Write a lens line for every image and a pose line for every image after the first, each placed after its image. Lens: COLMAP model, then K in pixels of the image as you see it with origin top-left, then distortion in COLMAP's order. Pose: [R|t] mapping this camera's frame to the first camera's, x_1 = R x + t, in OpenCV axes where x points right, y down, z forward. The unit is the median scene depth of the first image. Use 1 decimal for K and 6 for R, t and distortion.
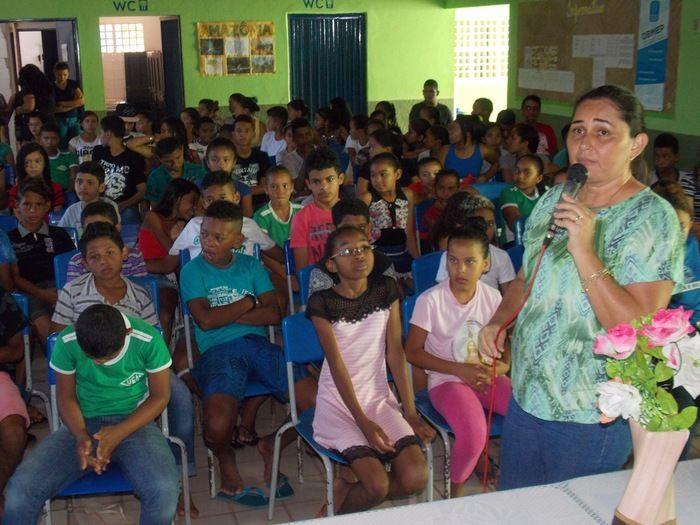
lens RADIAL K [[855.3, 0, 350.6], [0, 855.3, 255.4], [0, 0, 1]] dist [-0.058138, 0.000000]
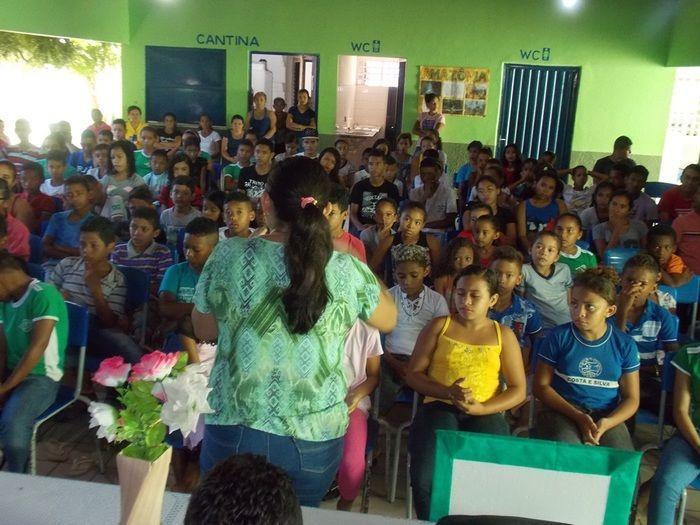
lens RADIAL K [[763.4, 0, 354.2], [0, 763.4, 263.7], [0, 0, 1]] dist [0.023642, 0.000000]
pose [[0.920544, 0.156671, -0.357844, 0.208364], [-0.161114, 0.986779, 0.017571, -0.024598], [0.355866, 0.041479, 0.933616, 0.038756]]
